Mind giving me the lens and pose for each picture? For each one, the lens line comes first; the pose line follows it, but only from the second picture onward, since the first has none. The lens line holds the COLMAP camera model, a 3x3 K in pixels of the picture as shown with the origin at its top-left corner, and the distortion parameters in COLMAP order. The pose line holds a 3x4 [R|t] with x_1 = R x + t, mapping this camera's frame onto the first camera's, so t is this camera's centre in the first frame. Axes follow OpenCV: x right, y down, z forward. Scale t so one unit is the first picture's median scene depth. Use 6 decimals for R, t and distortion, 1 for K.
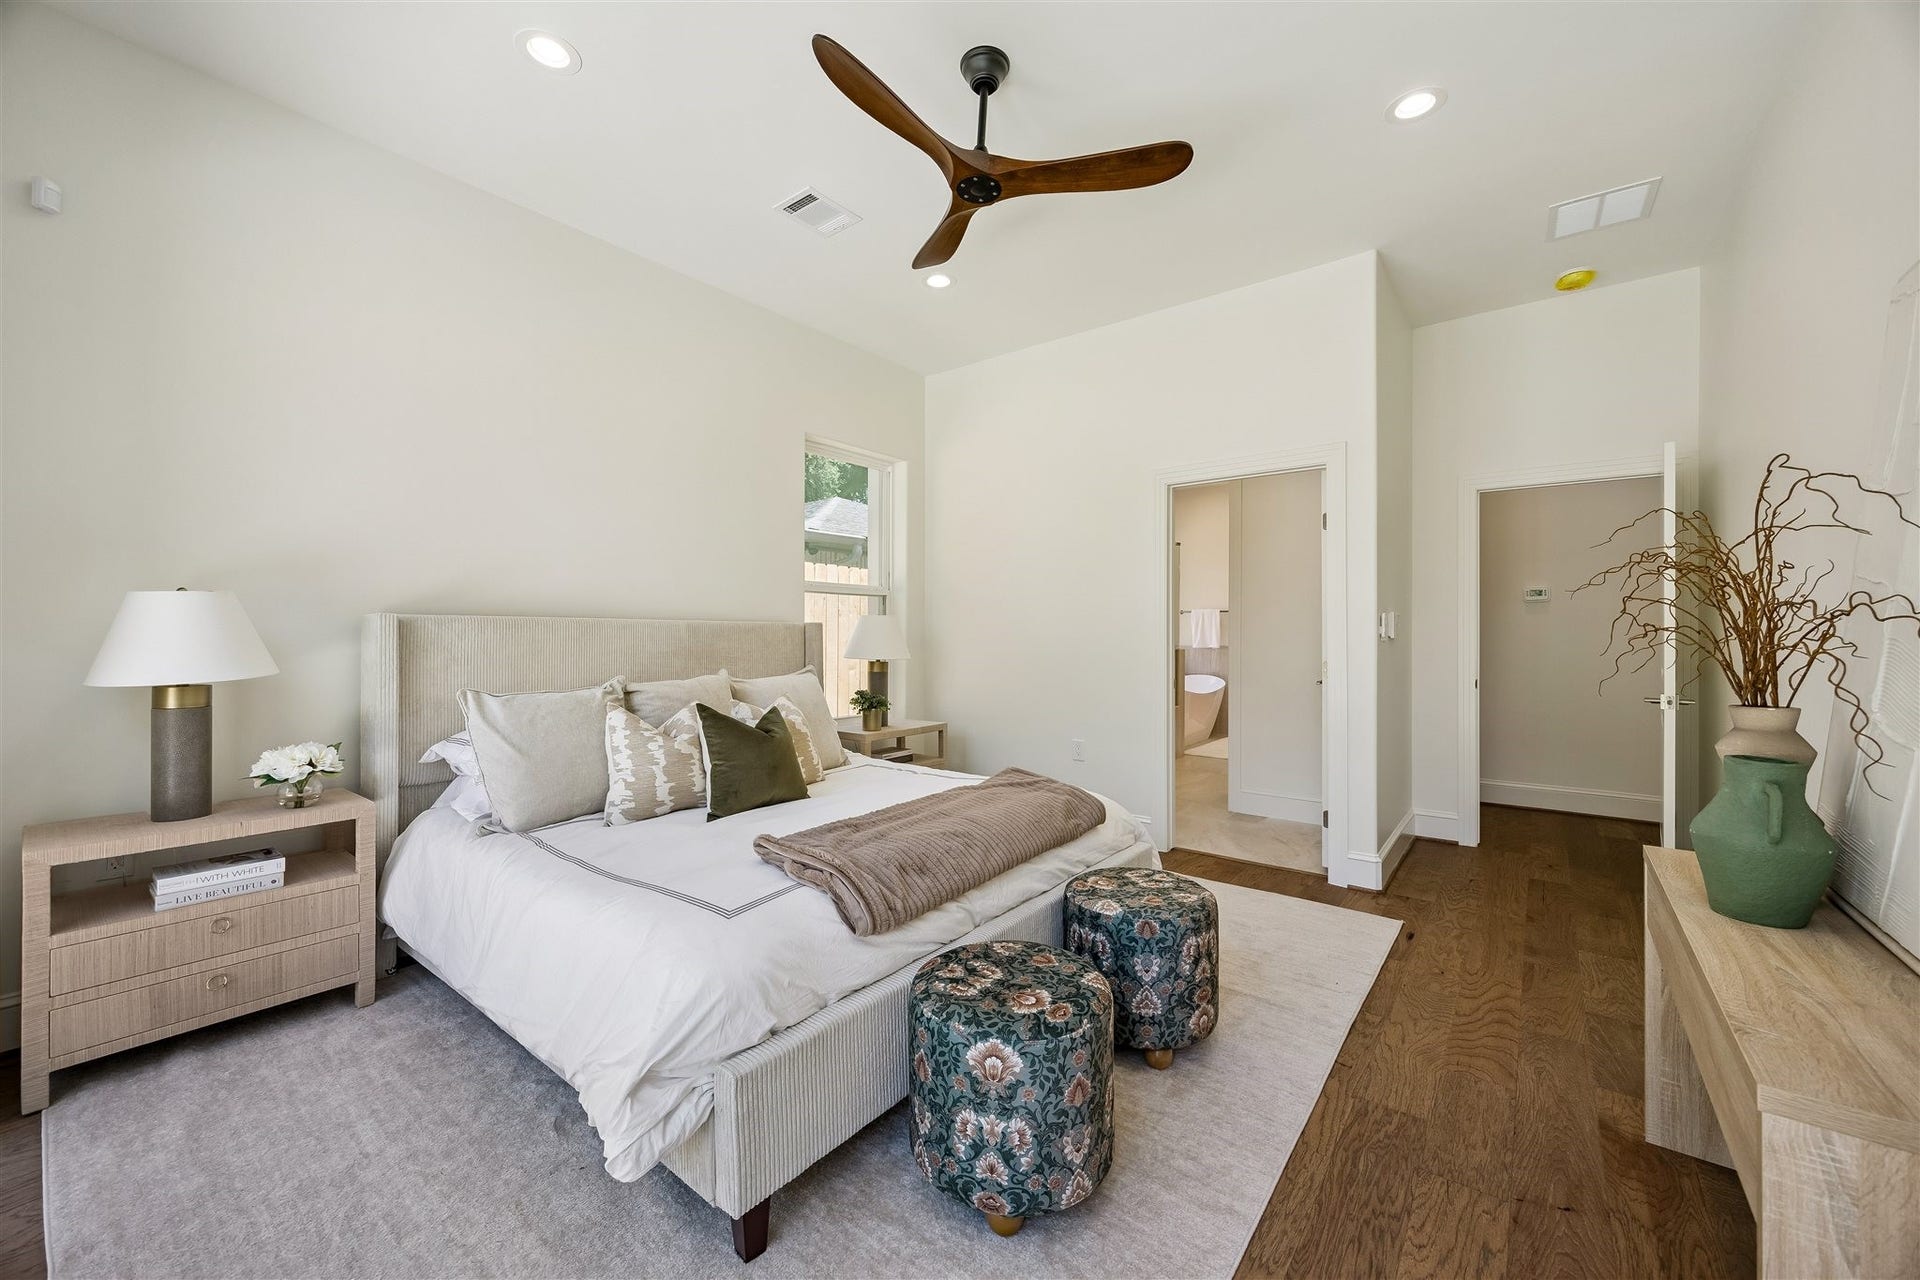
lens RADIAL K [[736.6, 0, 970.5], [0, 736.6, 625.8], [0, 0, 1]] dist [-0.001079, -0.000102]
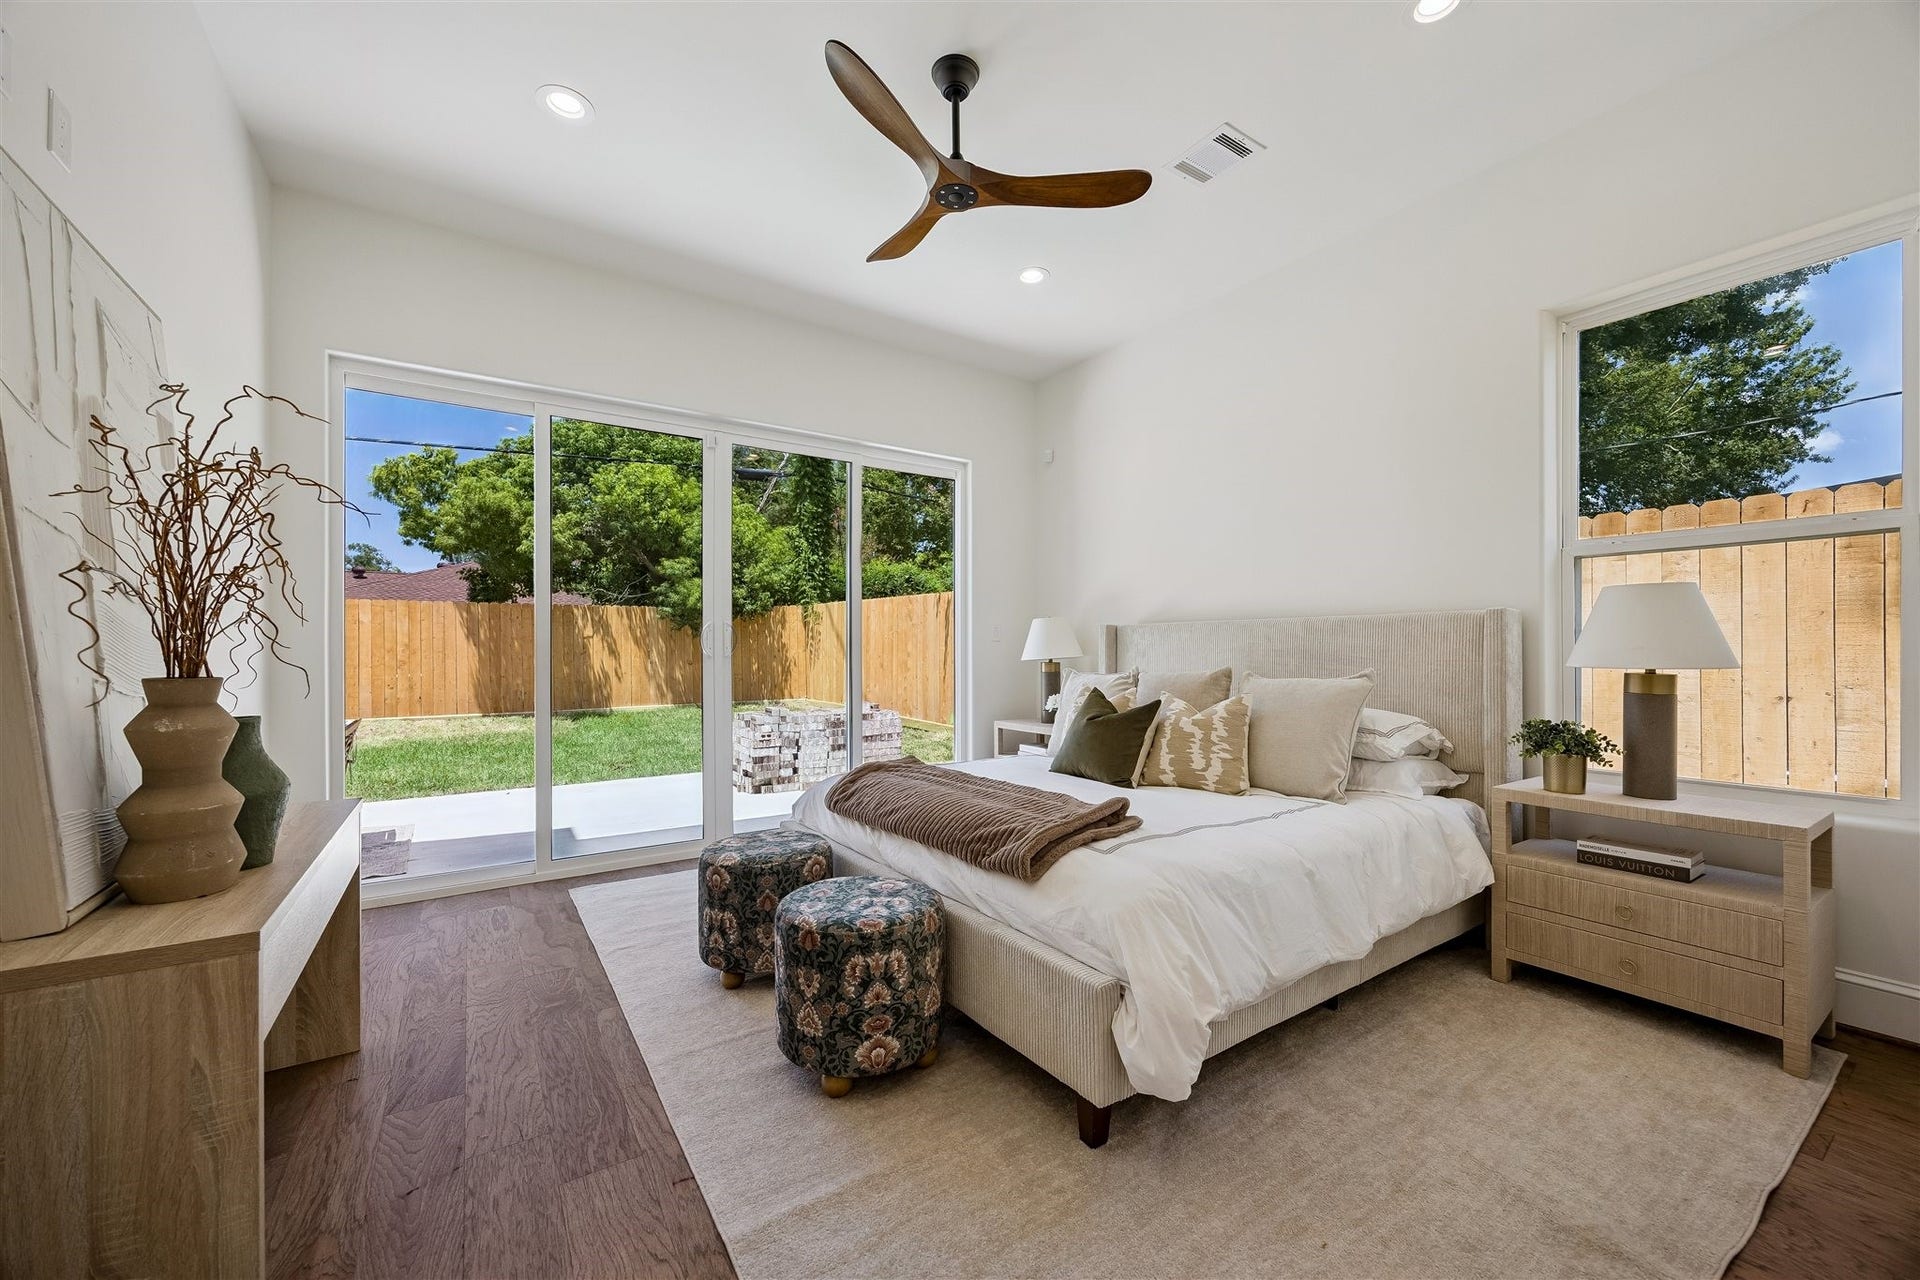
lens RADIAL K [[736.6, 0, 970.5], [0, 736.6, 625.8], [0, 0, 1]] dist [-0.001079, -0.000102]
pose [[-0.303814, -0.025580, -0.952388, 1.084624], [0.013969, 0.999412, -0.031299, 0.047188], [0.952629, -0.022813, -0.303278, 1.431395]]
